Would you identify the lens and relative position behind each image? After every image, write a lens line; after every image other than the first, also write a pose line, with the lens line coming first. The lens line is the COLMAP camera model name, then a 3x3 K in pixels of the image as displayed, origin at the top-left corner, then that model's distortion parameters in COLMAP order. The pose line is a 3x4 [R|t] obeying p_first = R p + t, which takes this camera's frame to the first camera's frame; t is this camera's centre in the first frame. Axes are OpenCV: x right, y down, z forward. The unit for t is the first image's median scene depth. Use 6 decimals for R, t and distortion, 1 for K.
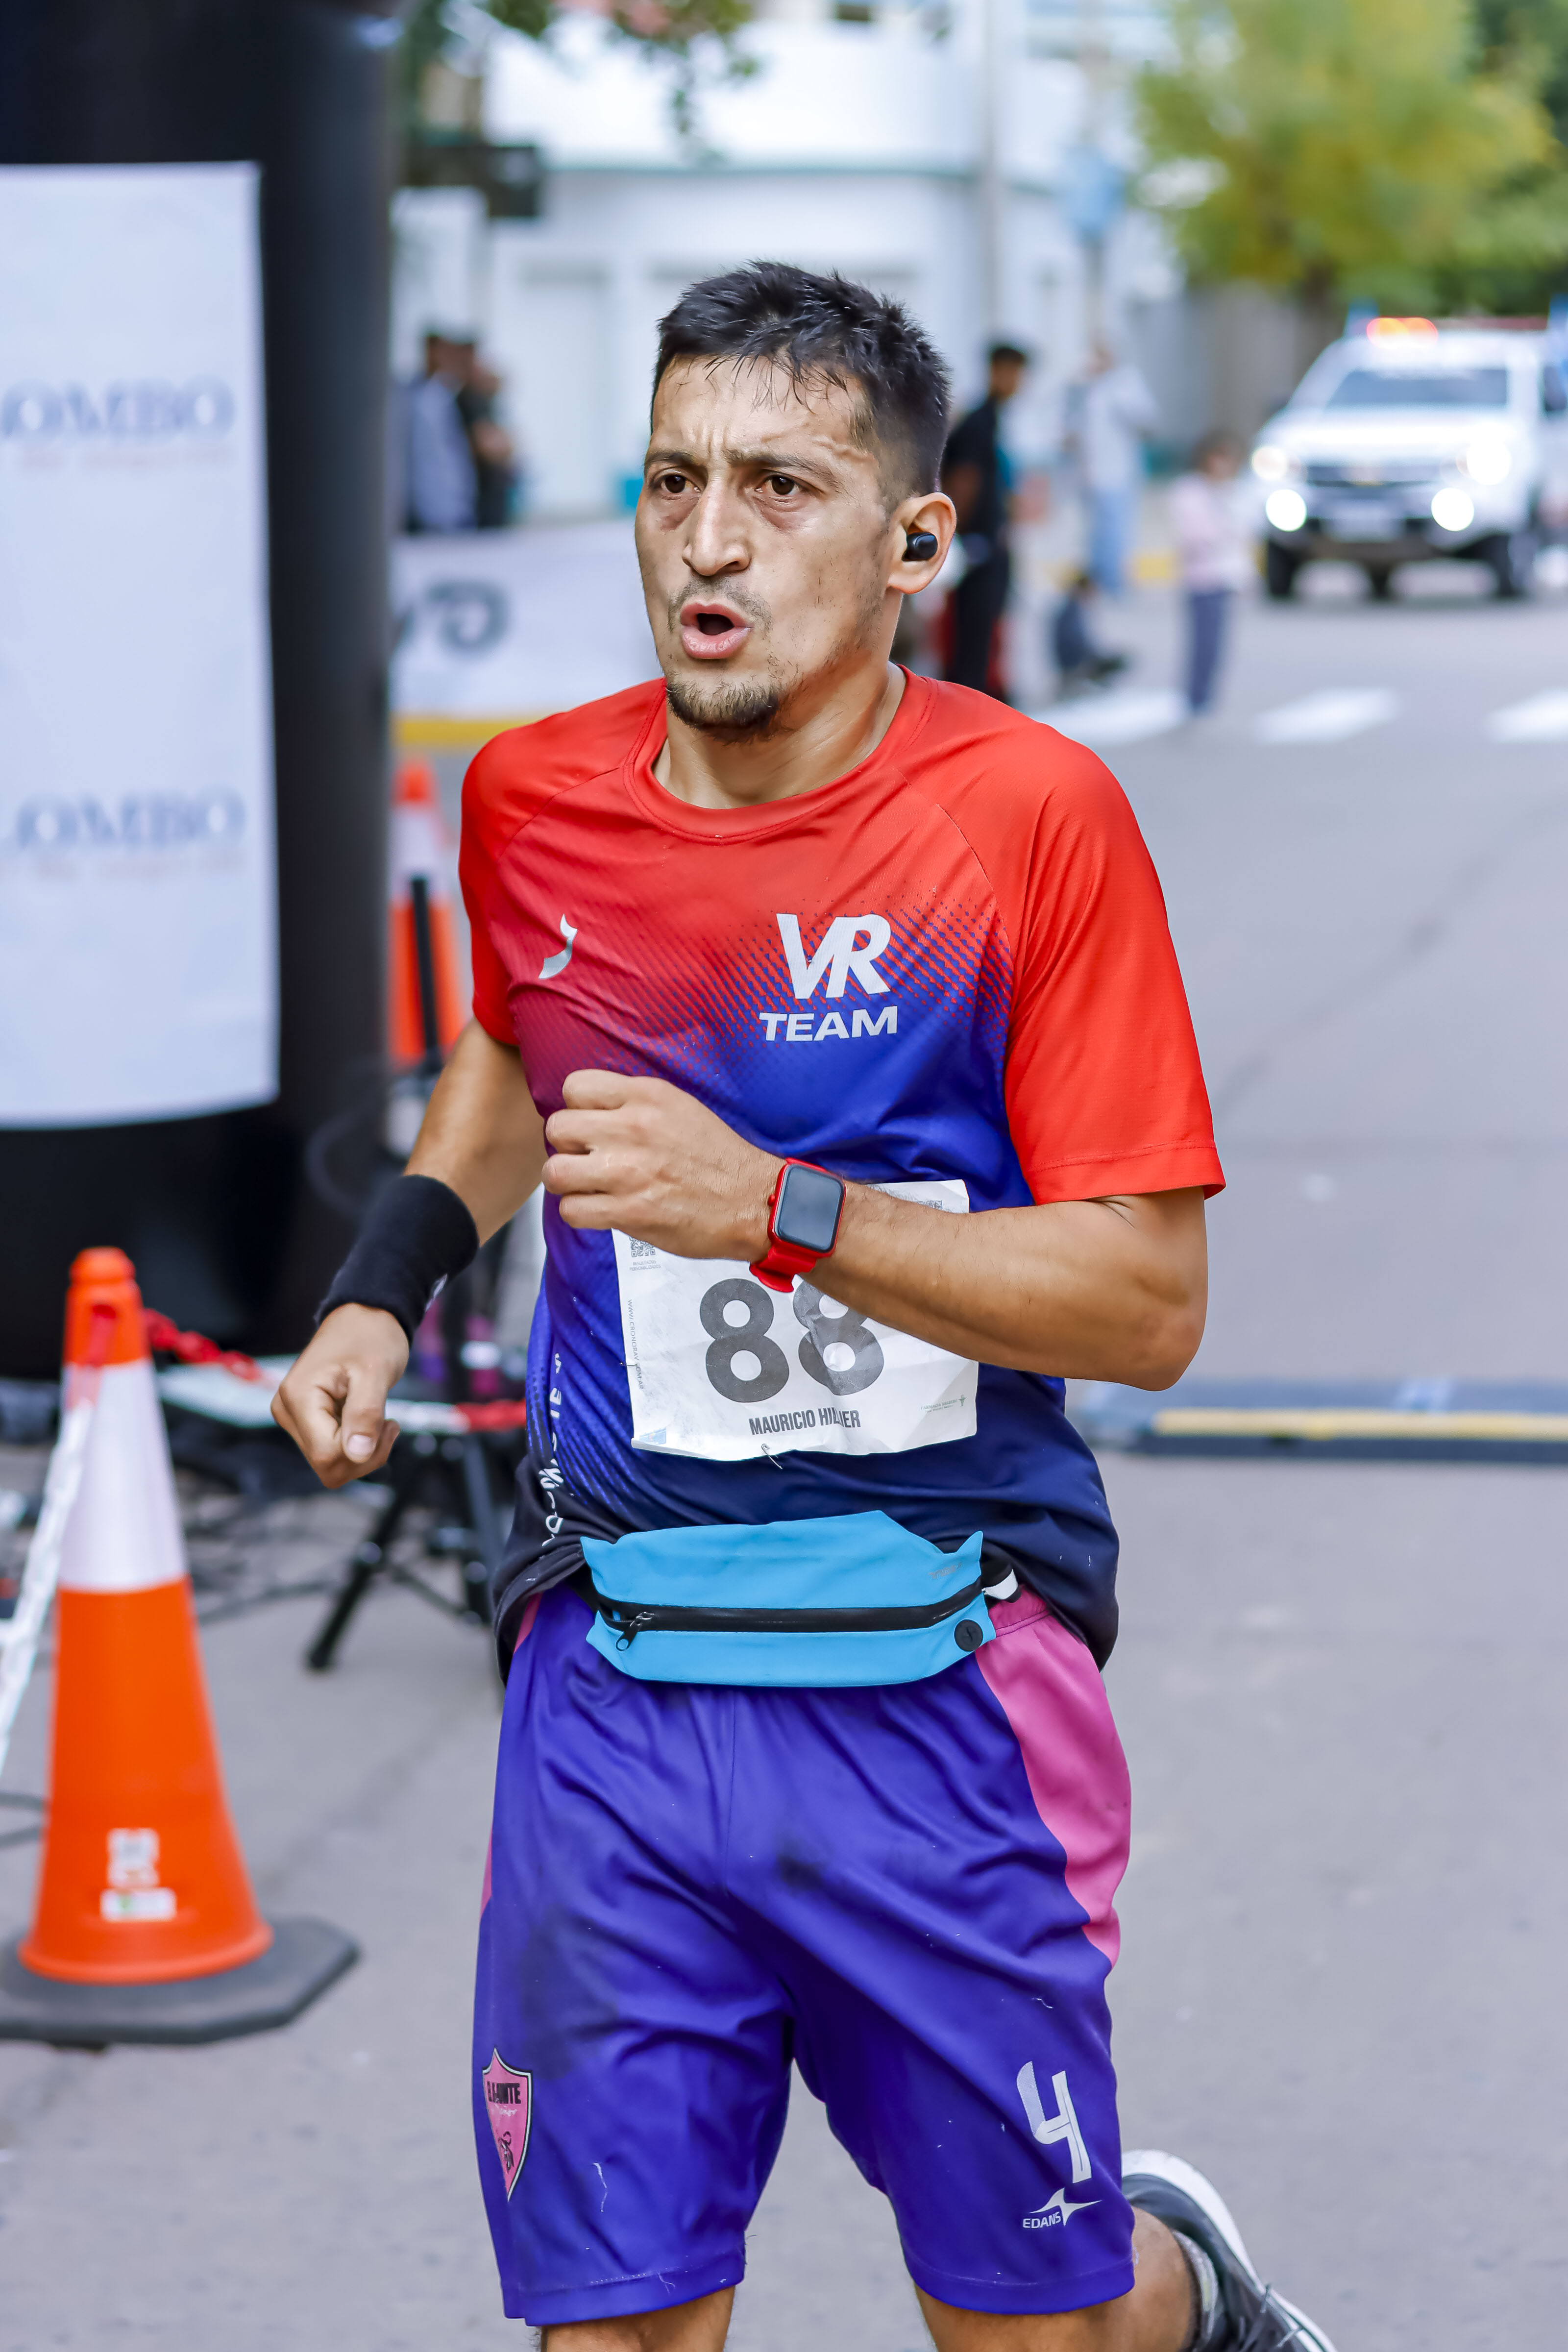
lens RADIAL K [[5437.8, 0, 748.2], [0, 5437.8, 1177.8], [0, 0, 1]] dist [-0.010040, 0.551863]
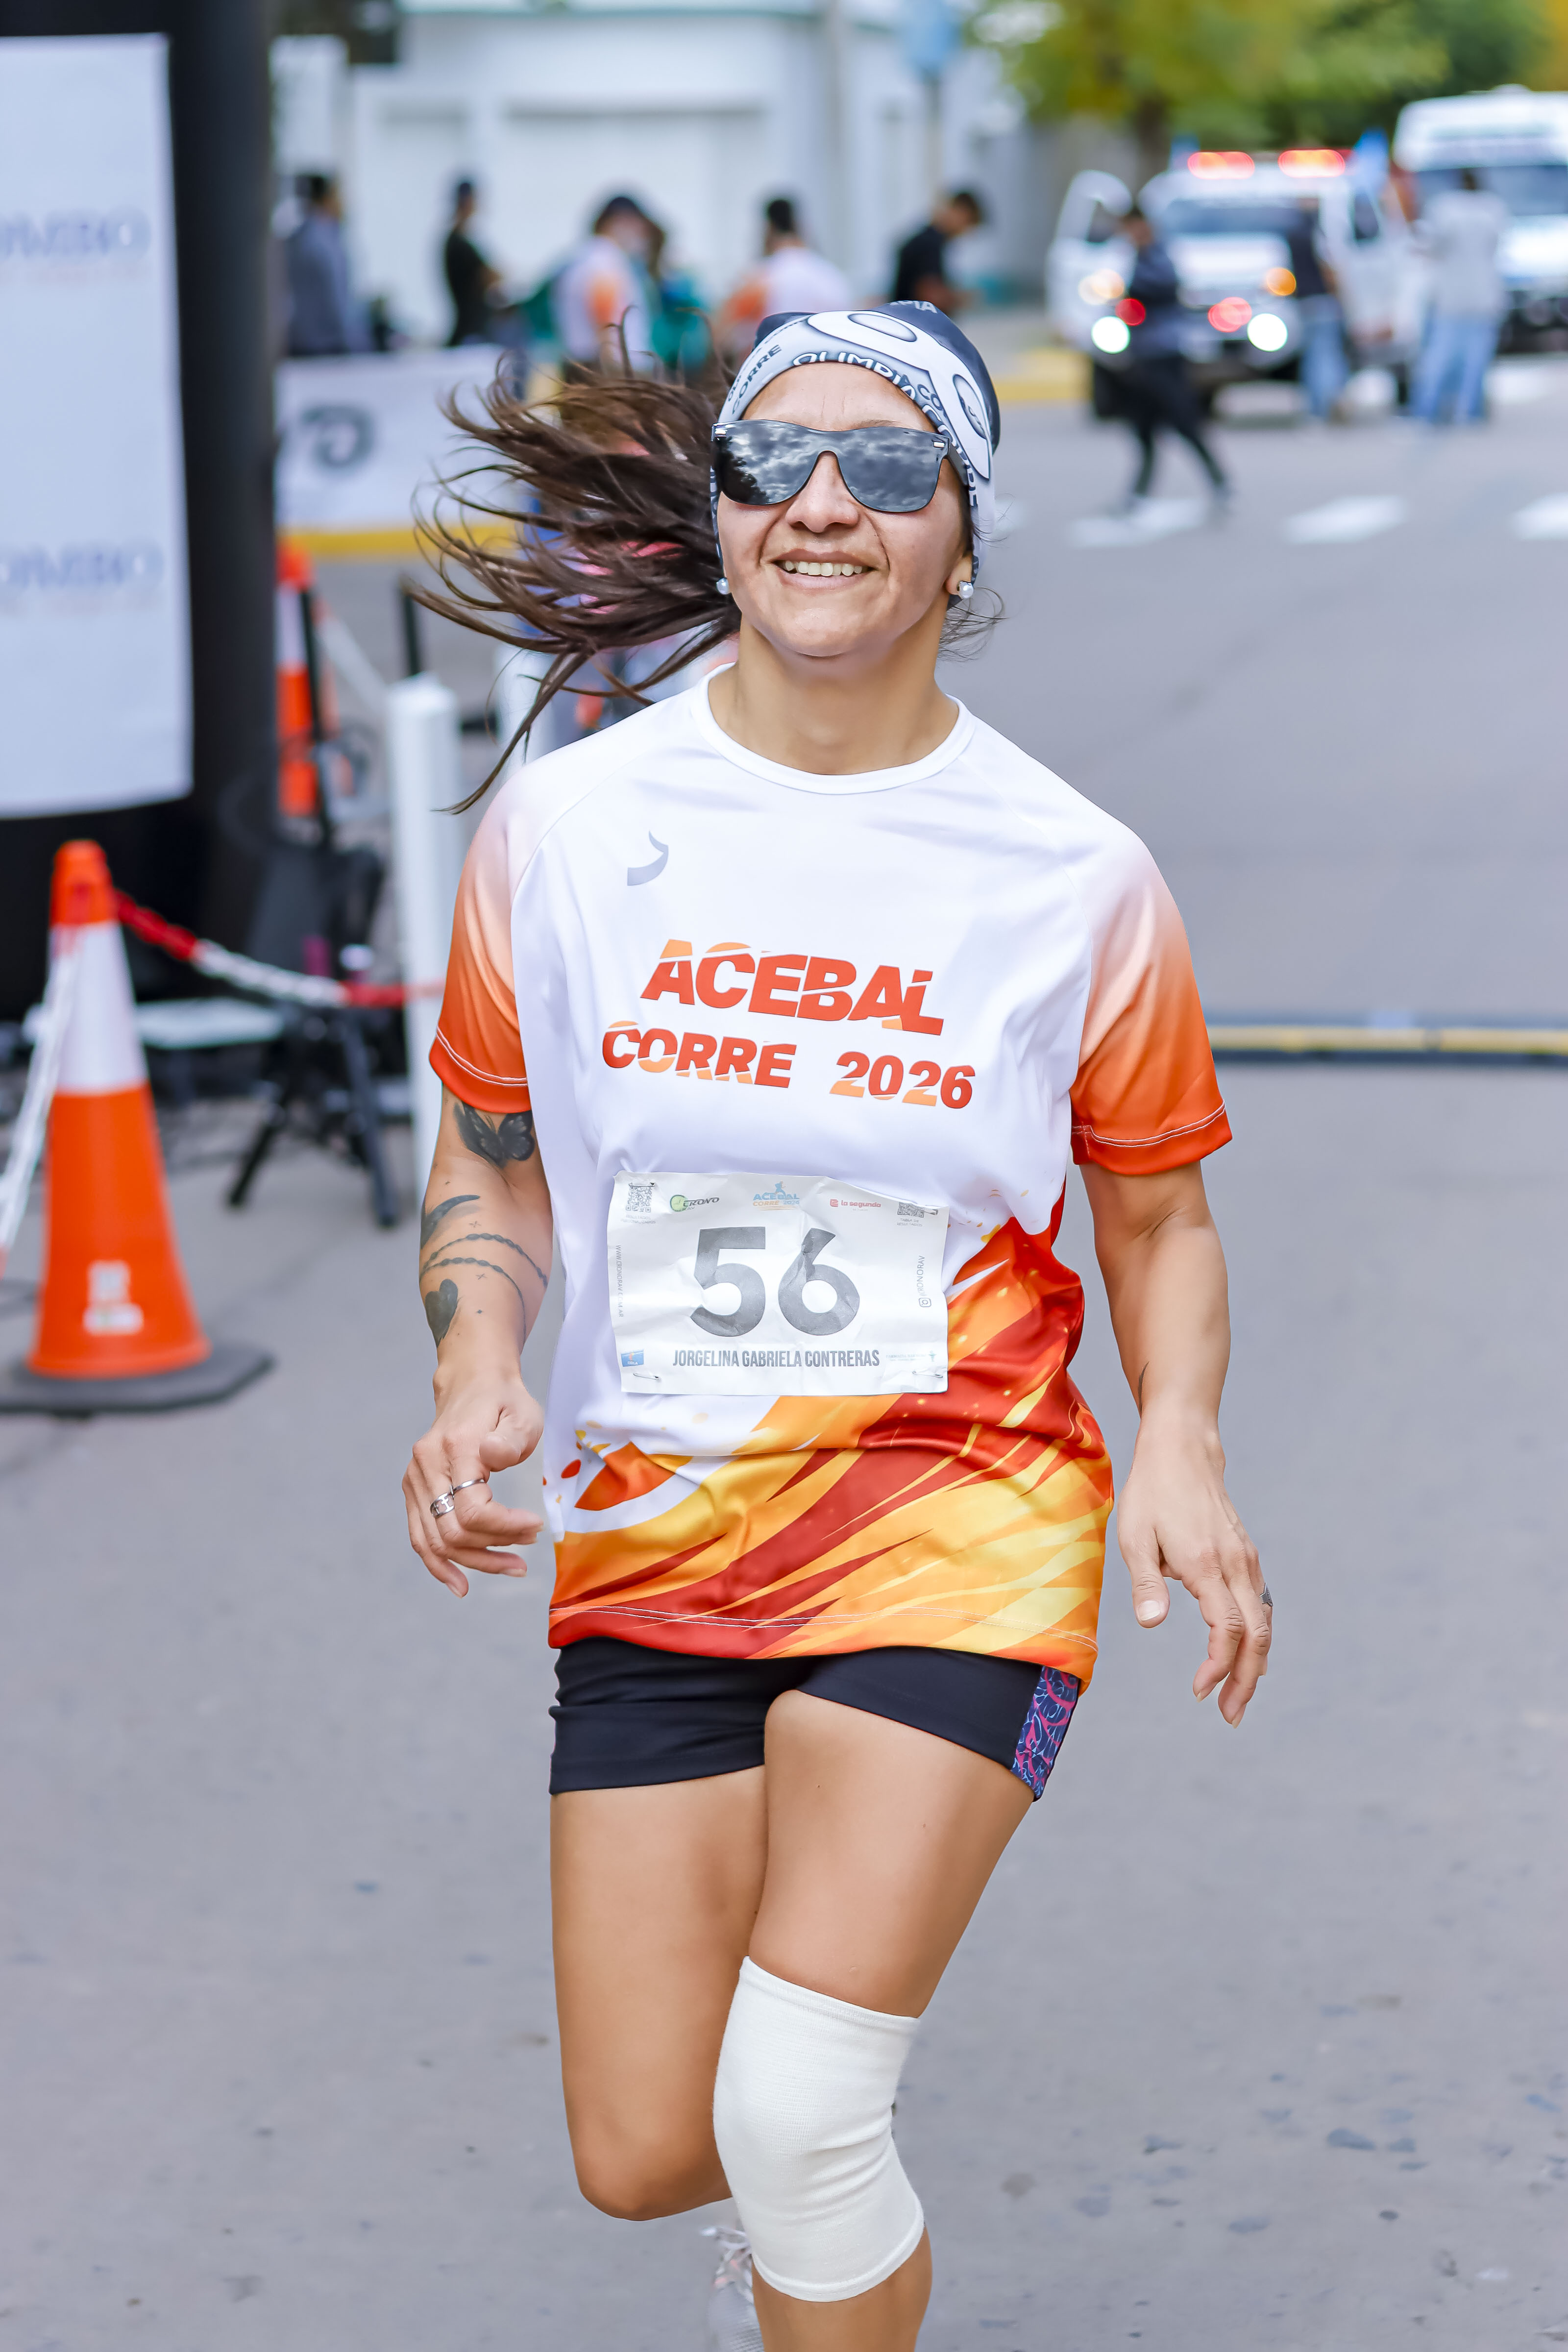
lens RADIAL K [[5333.2, 0, 784.0], [0, 5333.2, 1176.0], [0, 0, 1]] dist [0.005994, 0.207501]
pose [[0.999464, -0.012851, 0.030103, 0.011378], [0.011868, 0.999398, 0.032605, 0.035944], [-0.030504, -0.032230, 0.999015, -0.231247]]
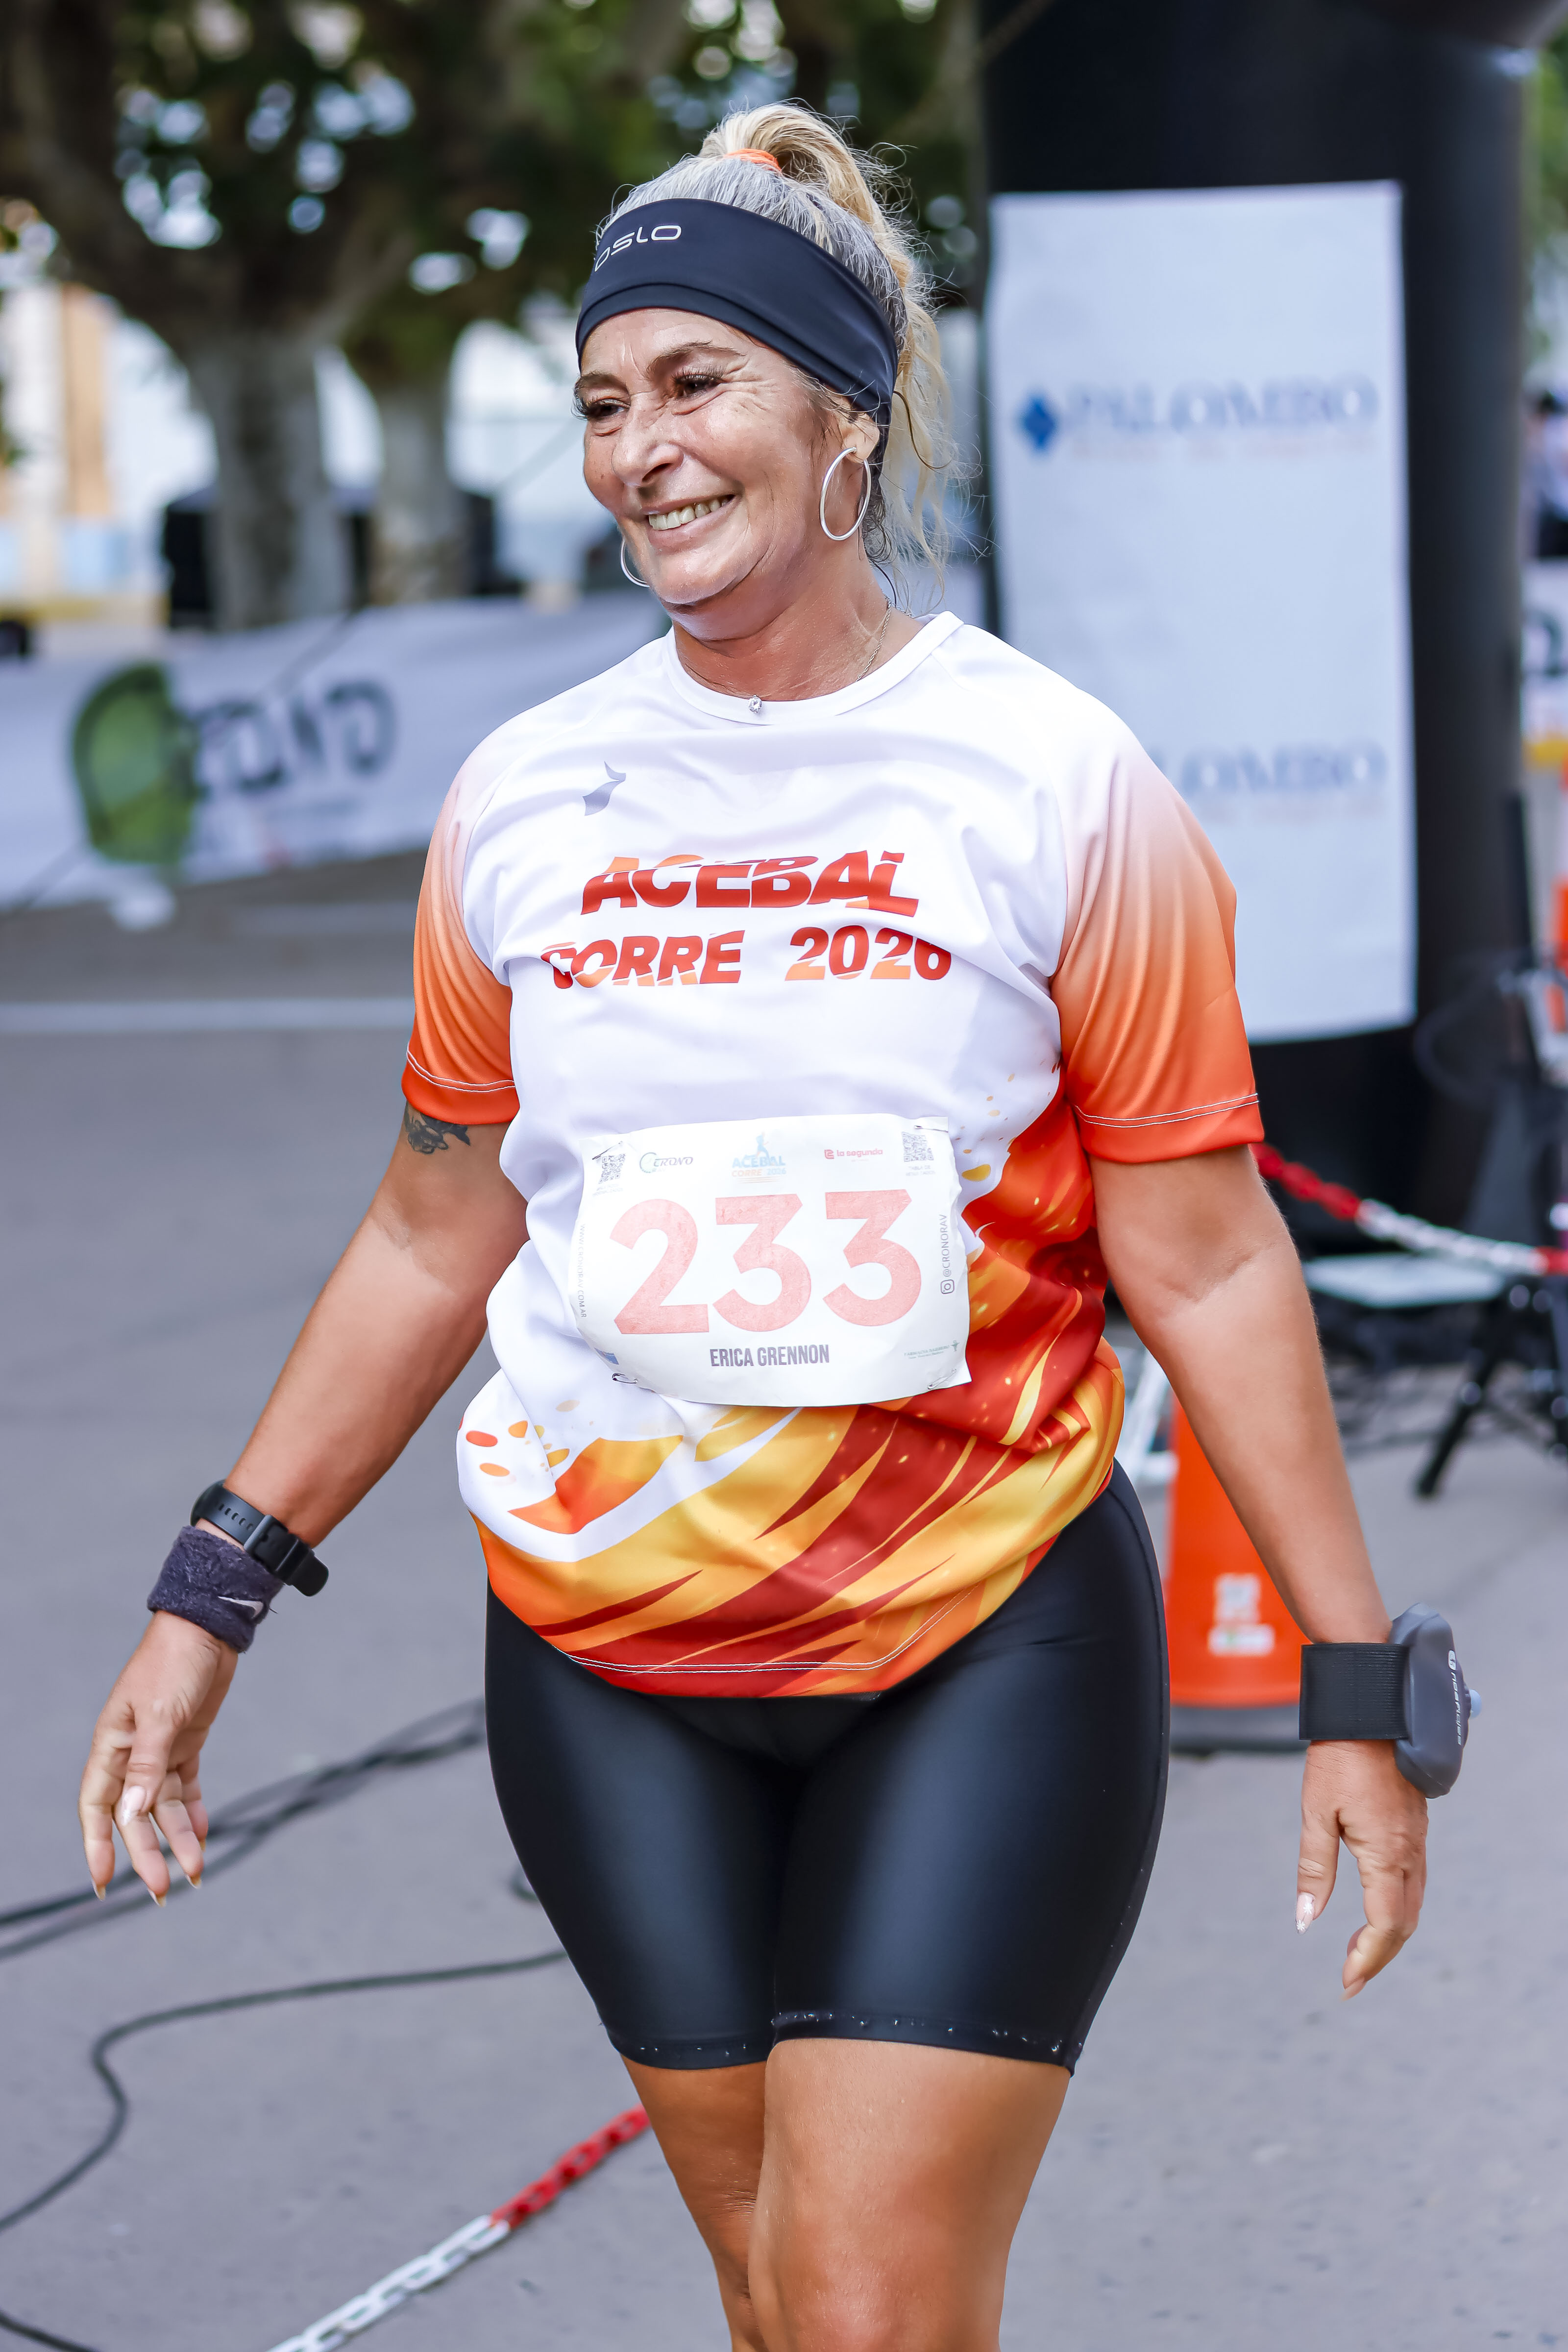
lens RADIAL K [[5374.1, 0, 780.1], [0, 5374.1, 1260.9], [0, 0, 1]] dist [-0.048279, 0.314705]
pose [[0.975454, 0.009949, -0.219977, 0.030320], [-0.008299, 0.999930, 0.008422, 0.027317], [0.220046, -0.006389, 0.975469, -0.107057]]
